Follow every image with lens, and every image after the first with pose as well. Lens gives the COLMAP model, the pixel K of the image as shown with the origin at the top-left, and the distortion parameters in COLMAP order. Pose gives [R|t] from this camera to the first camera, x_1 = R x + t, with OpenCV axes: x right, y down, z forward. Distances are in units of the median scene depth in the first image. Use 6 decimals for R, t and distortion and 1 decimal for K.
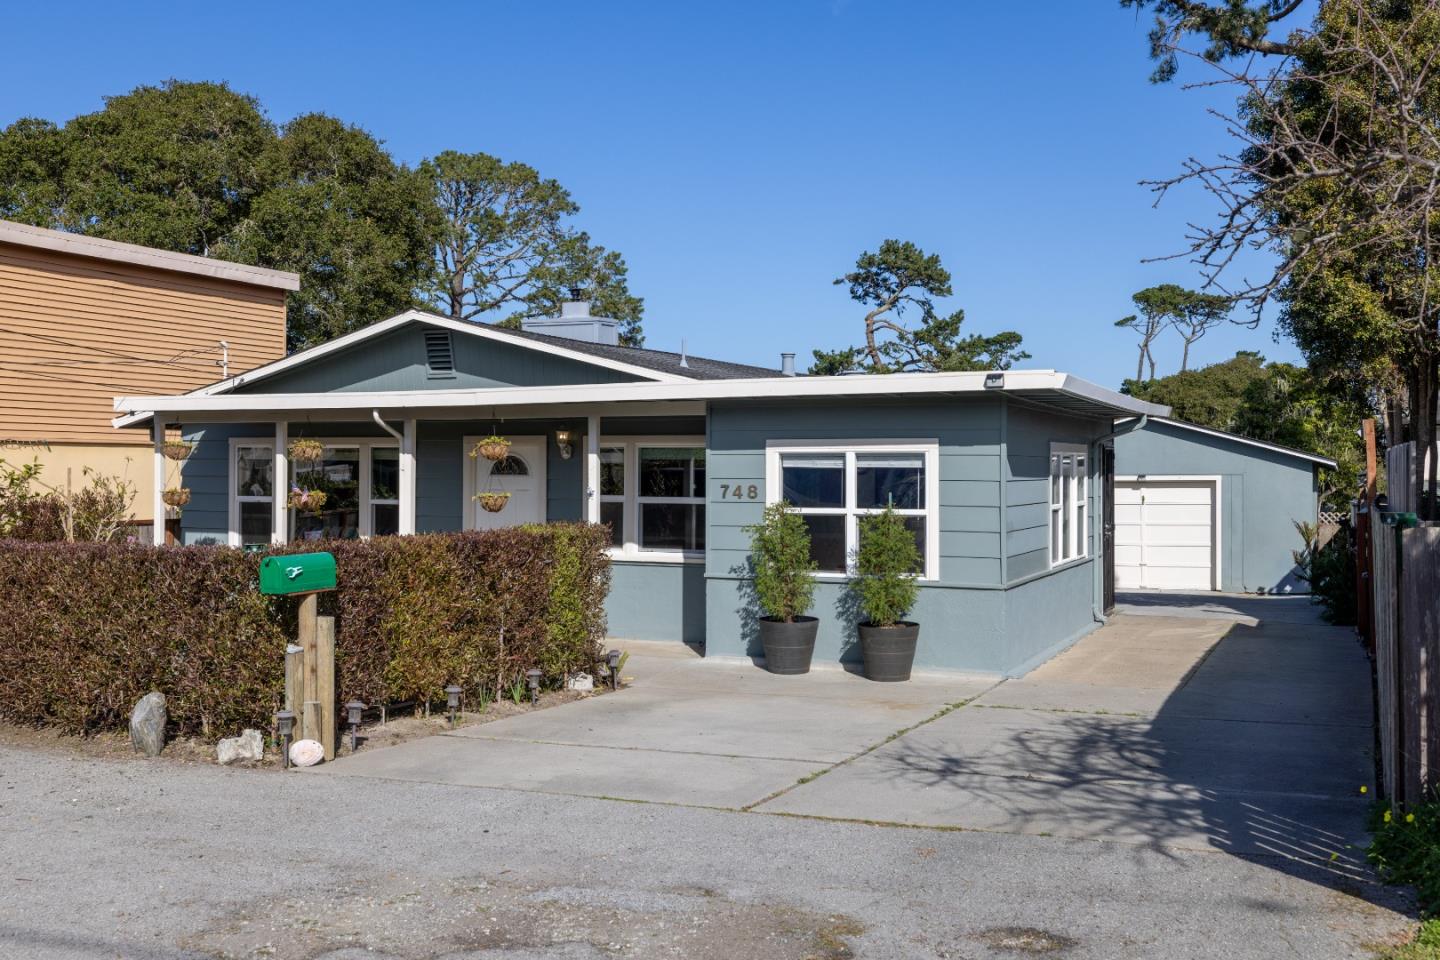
lens RADIAL K [[1548.0, 0, 635.1], [0, 1548.0, 430.2], [0, 0, 1]] dist [0.007108, 0.000000]
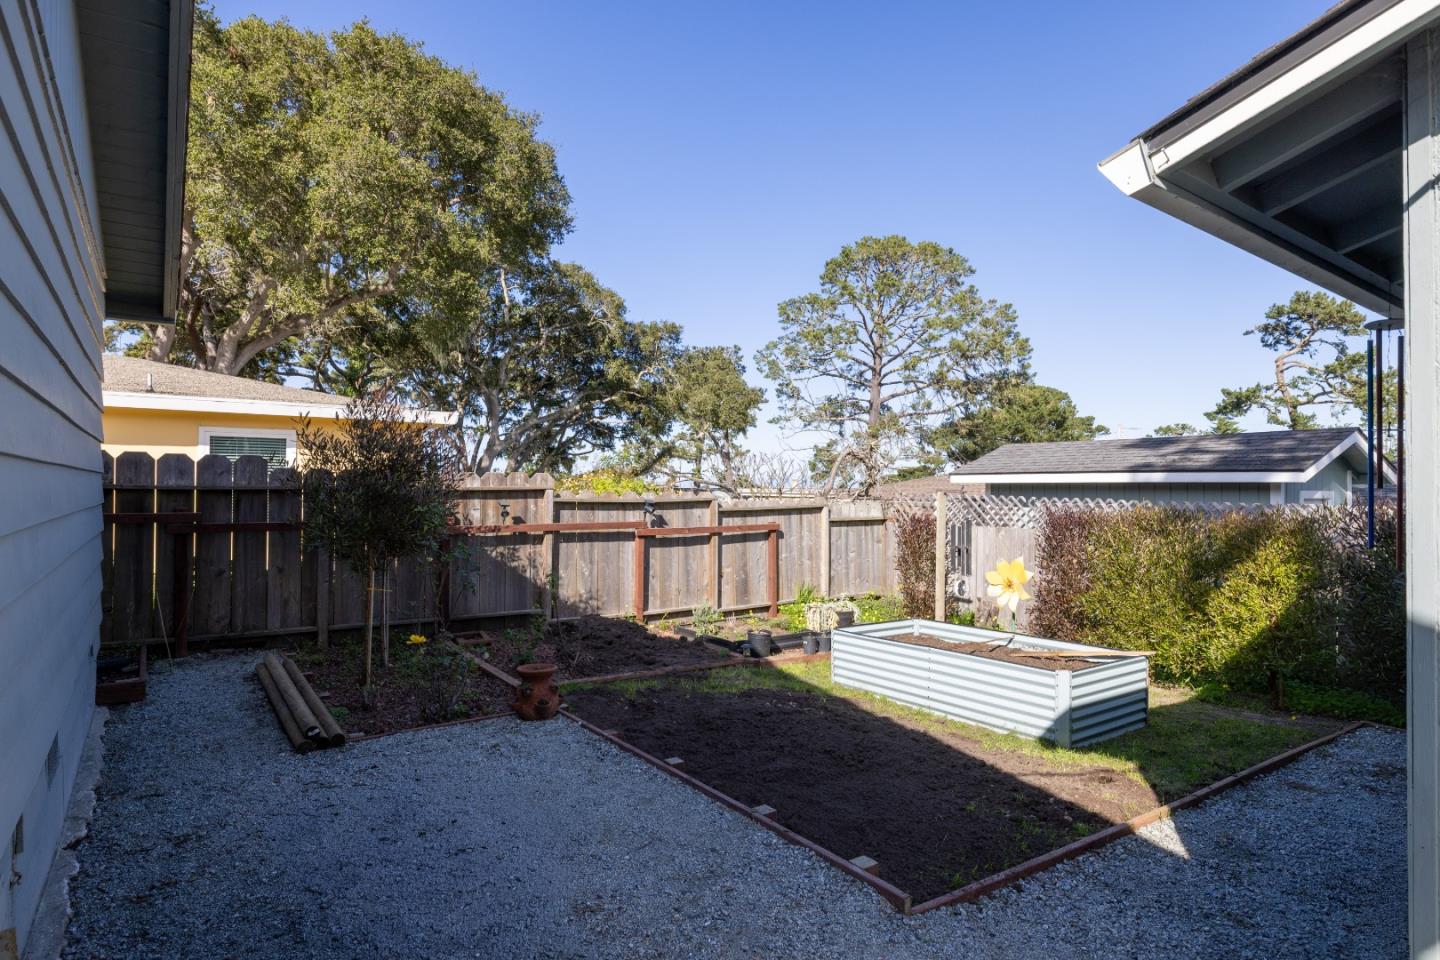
lens RADIAL K [[788.2, 0, 715.0], [0, 788.2, 475.1], [0, 0, 1]] dist [-0.013259, 0.003624]
pose [[0.875554, -0.004441, -0.483100, 0.254181], [0.003512, 0.999990, -0.002827, 0.058310], [0.483108, 0.000779, 0.875560, 1.101846]]
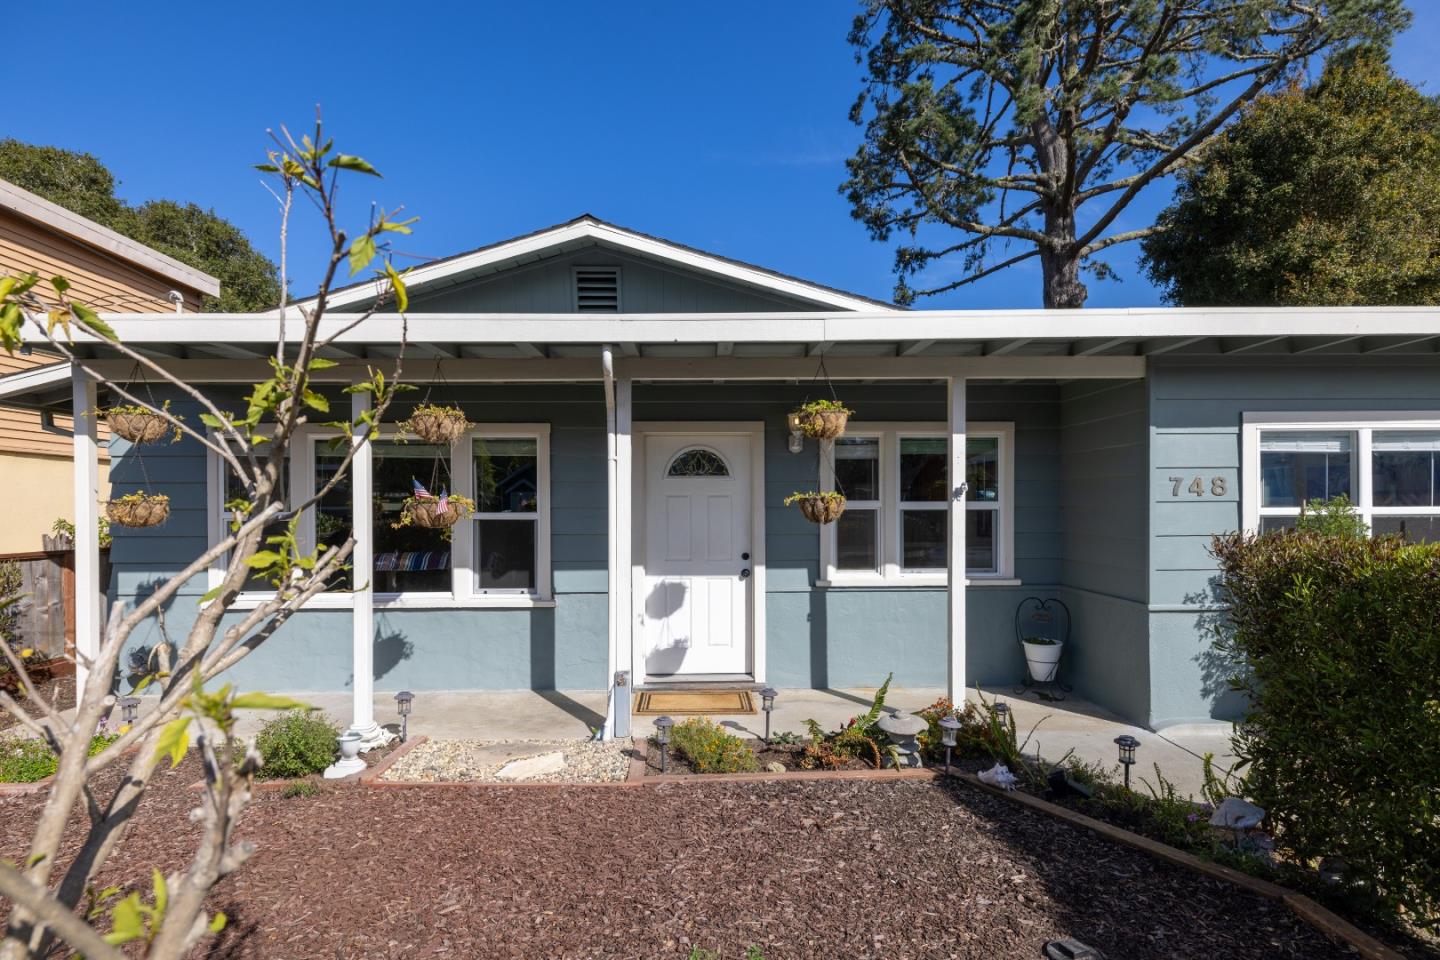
lens RADIAL K [[739.1, 0, 720.7], [0, 739.1, 506.3], [0, 0, 1]] dist [0.000308, 0.000016]
pose [[0.881750, -0.009874, 0.471614, -0.163043], [-0.002294, 0.999679, 0.025220, 0.023516], [-0.471712, -0.023320, 0.881444, 0.469118]]
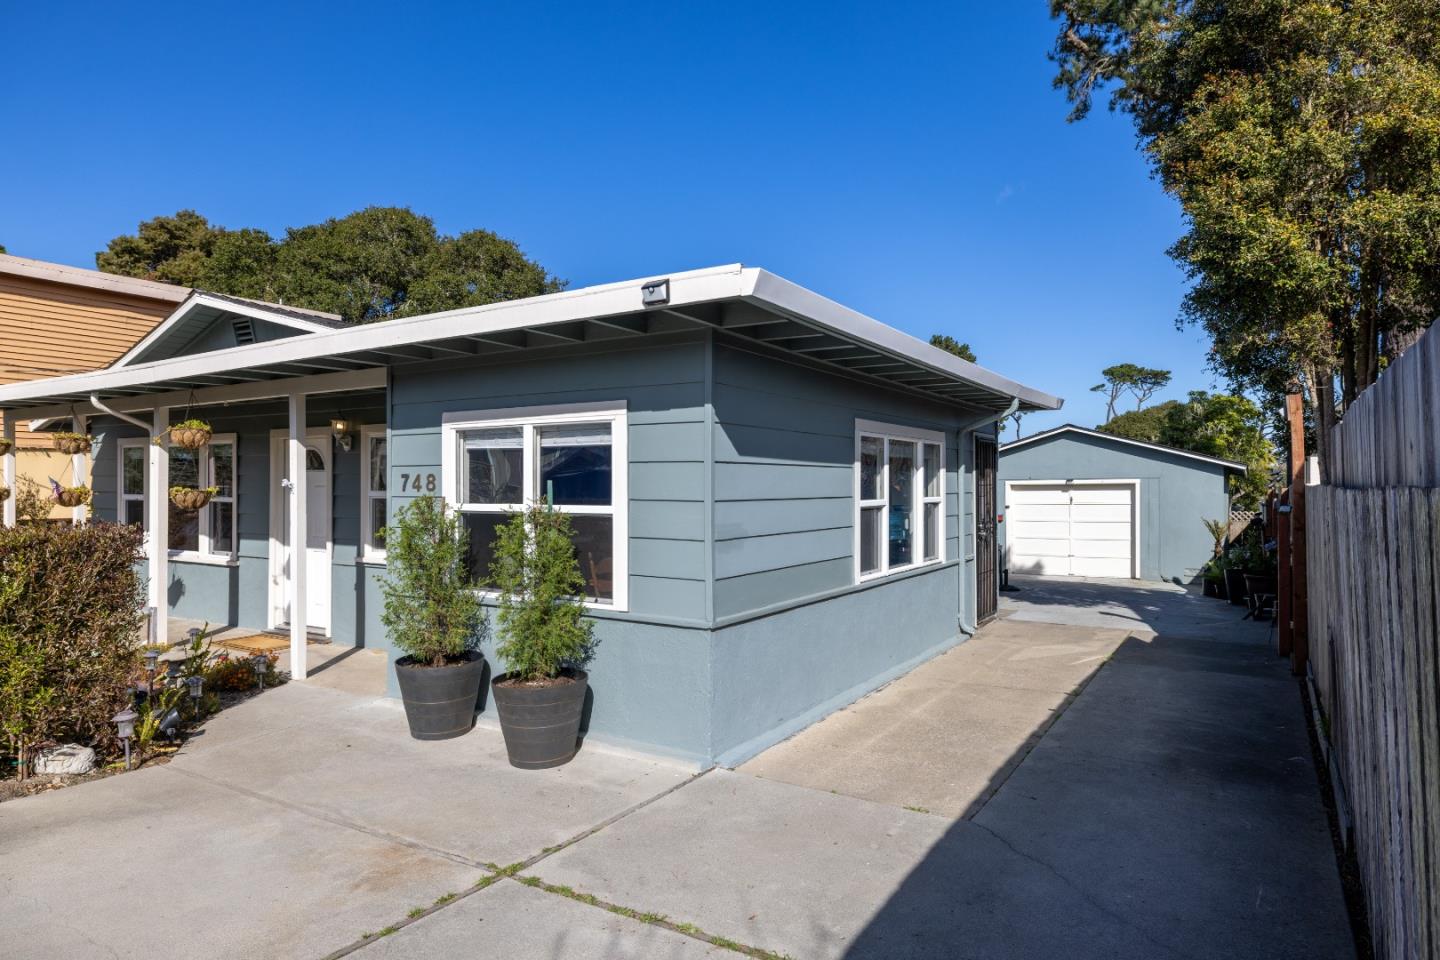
lens RADIAL K [[895.1, 0, 699.1], [0, 895.1, 470.6], [0, 0, 1]] dist [-0.009763, 0.005302]
pose [[0.992598, -0.004645, -0.121355, 0.149725], [0.005584, 0.999957, 0.007400, 0.018090], [0.121316, -0.008023, 0.992582, 0.337387]]
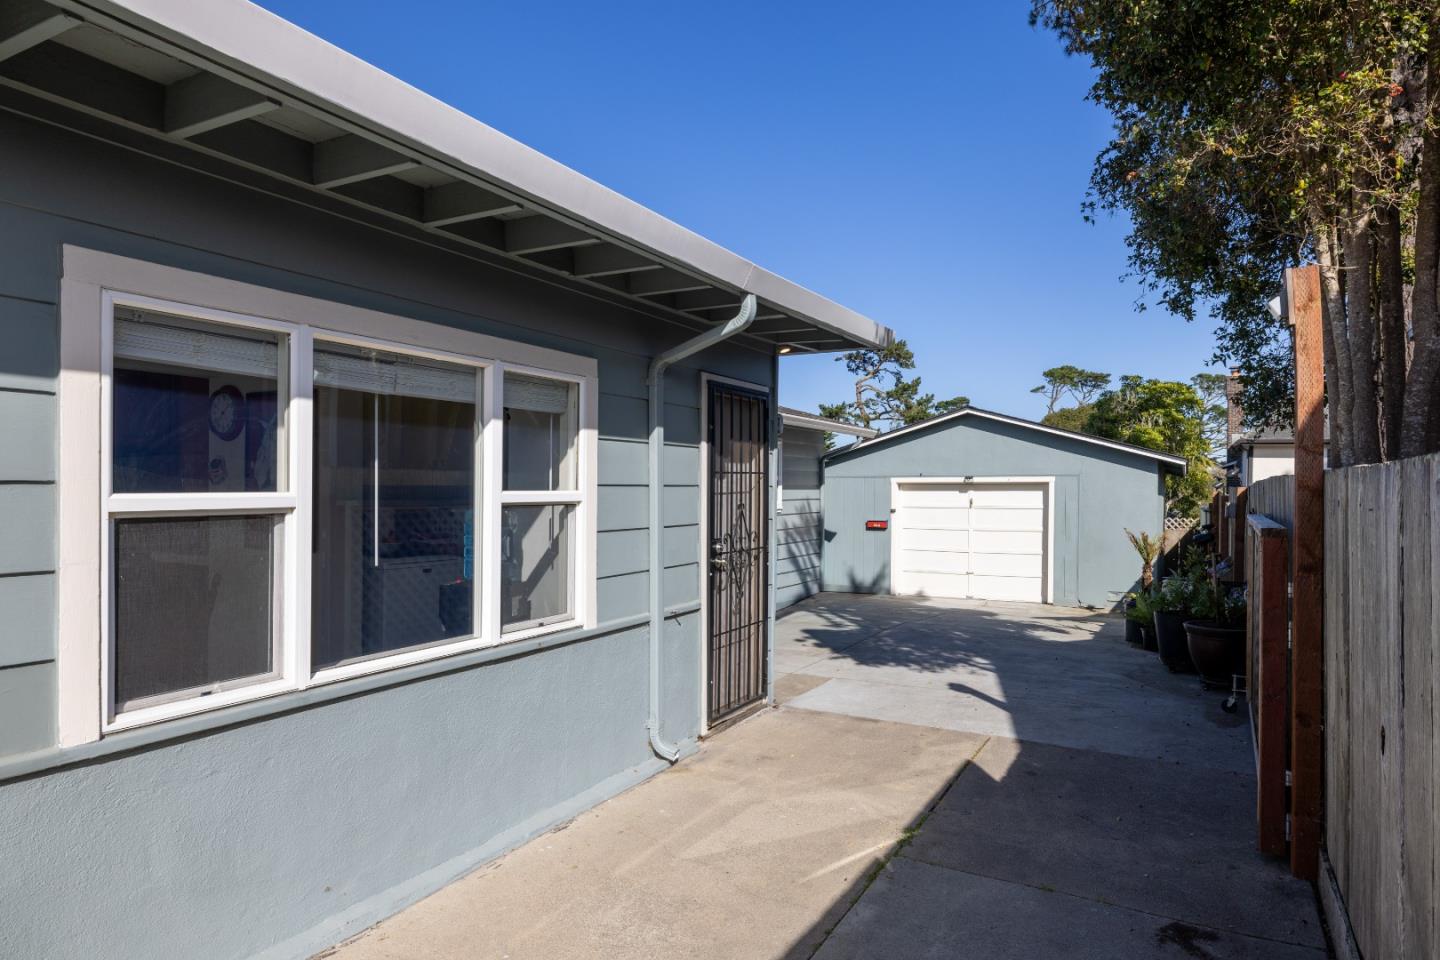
lens RADIAL K [[895.1, 0, 706.1], [0, 895.1, 483.2], [0, 0, 1]] dist [-0.009763, 0.005302]
pose [[0.998109, 0.006400, -0.061130, 0.232832], [-0.005161, 0.999779, 0.020399, 0.026220], [0.061247, -0.020045, 0.997921, 0.524995]]
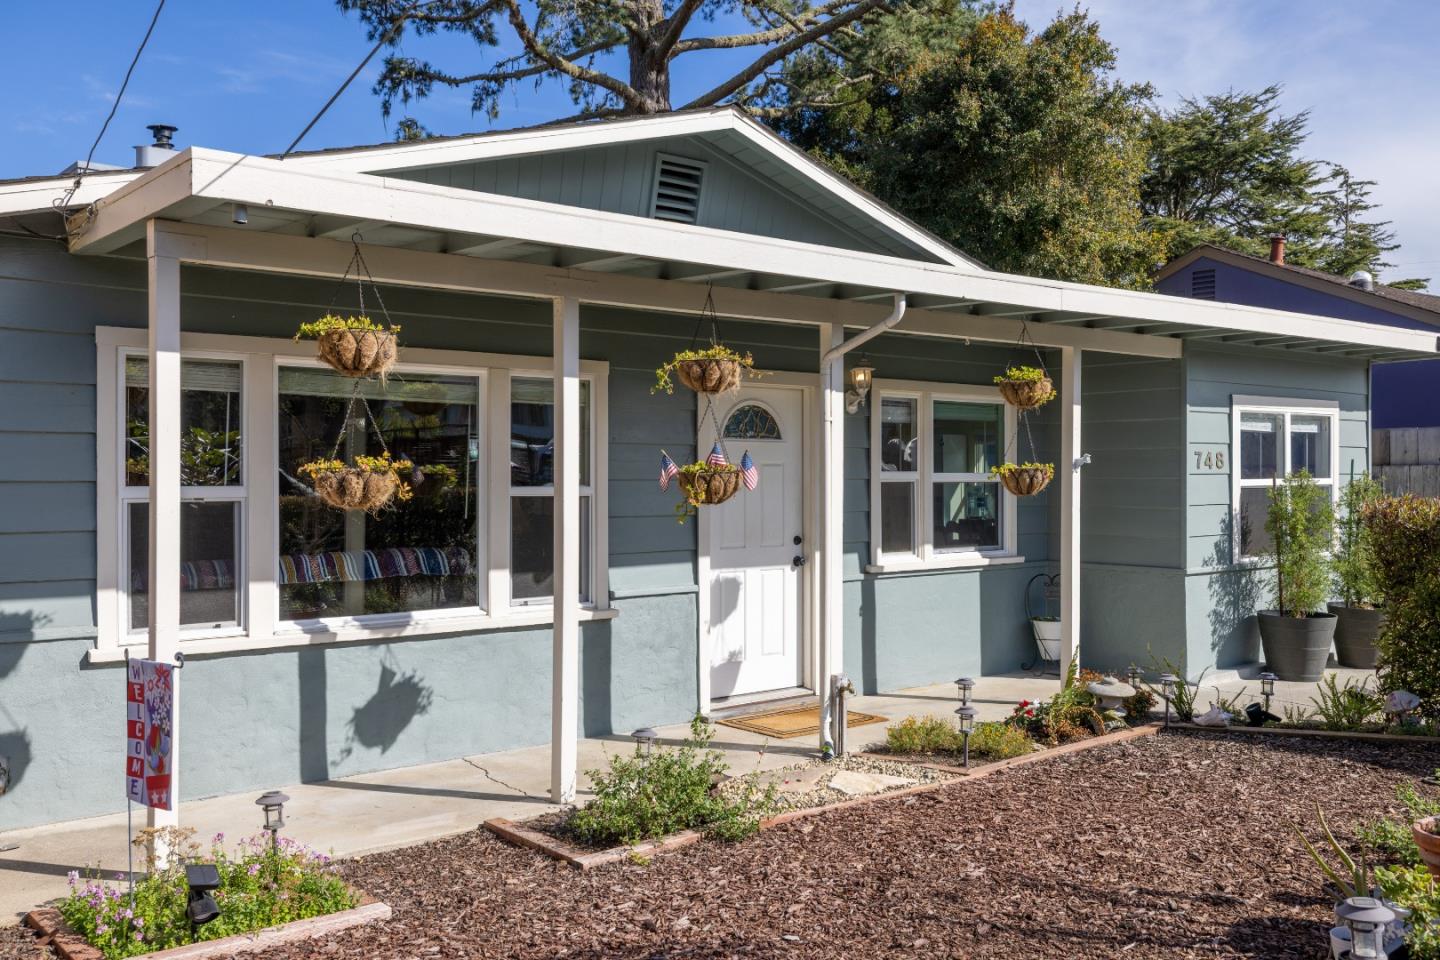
lens RADIAL K [[1288.9, 0, 746.6], [0, 1288.9, 480.2], [0, 0, 1]] dist [-0.004982, 0.021538]
pose [[0.393927, -0.009764, 0.919090, -0.357117], [-0.016897, 0.999698, 0.017863, 0.024341], [-0.918986, -0.022566, 0.393643, 0.557408]]
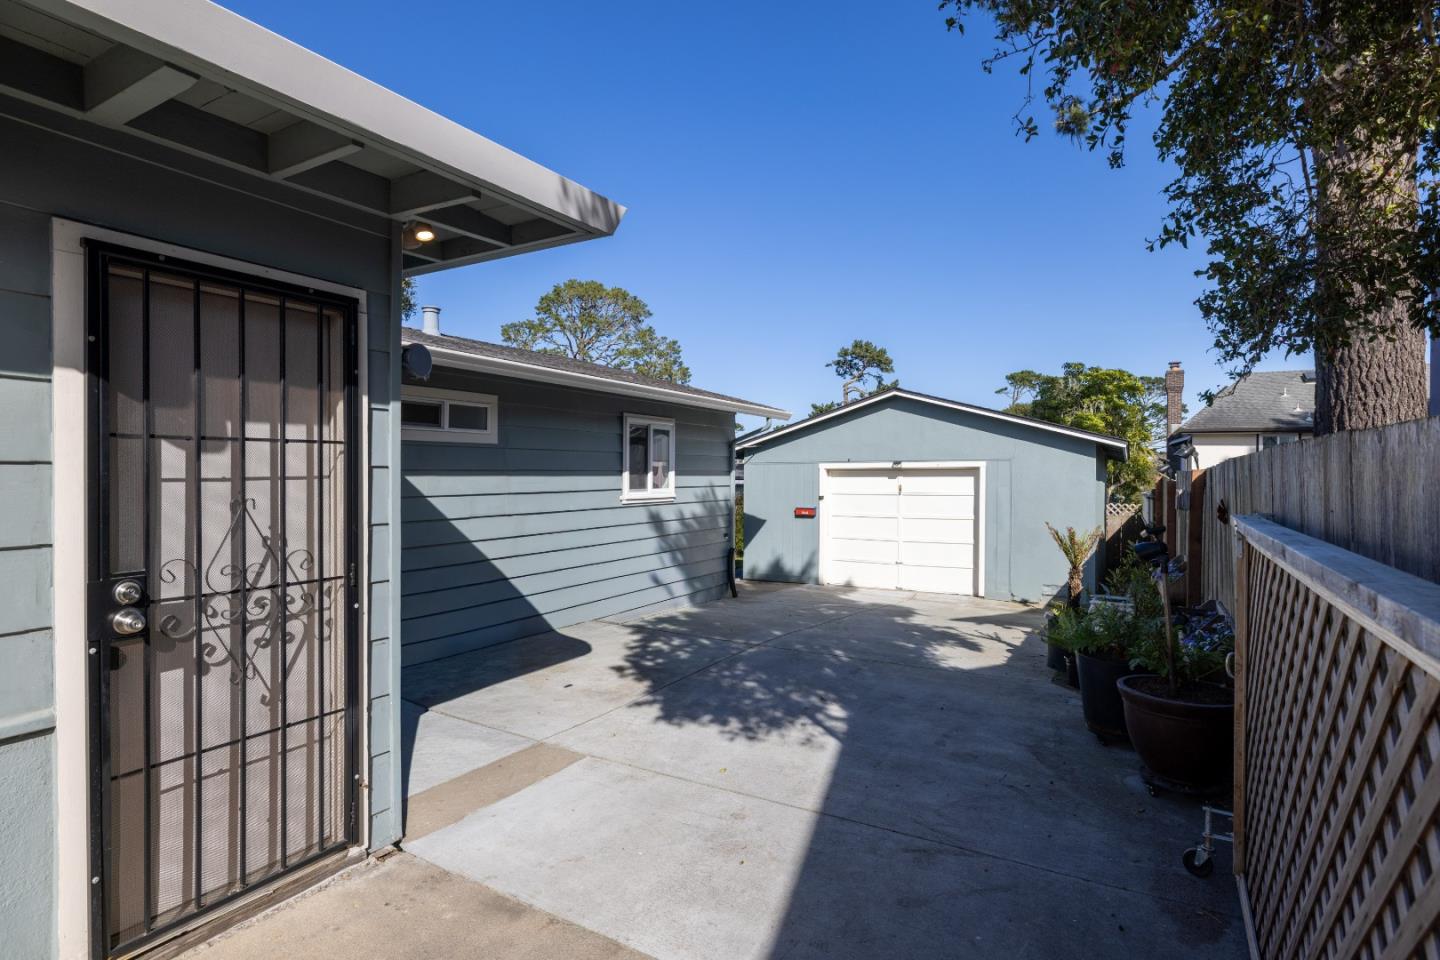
lens RADIAL K [[739.1, 0, 721.6], [0, 739.1, 465.9], [0, 0, 1]] dist [0.000308, 0.000016]
pose [[0.997311, 0.002819, -0.073227, 0.295148], [-0.001937, 0.999925, 0.012105, 0.030358], [0.073256, -0.011931, 0.997242, 0.655546]]
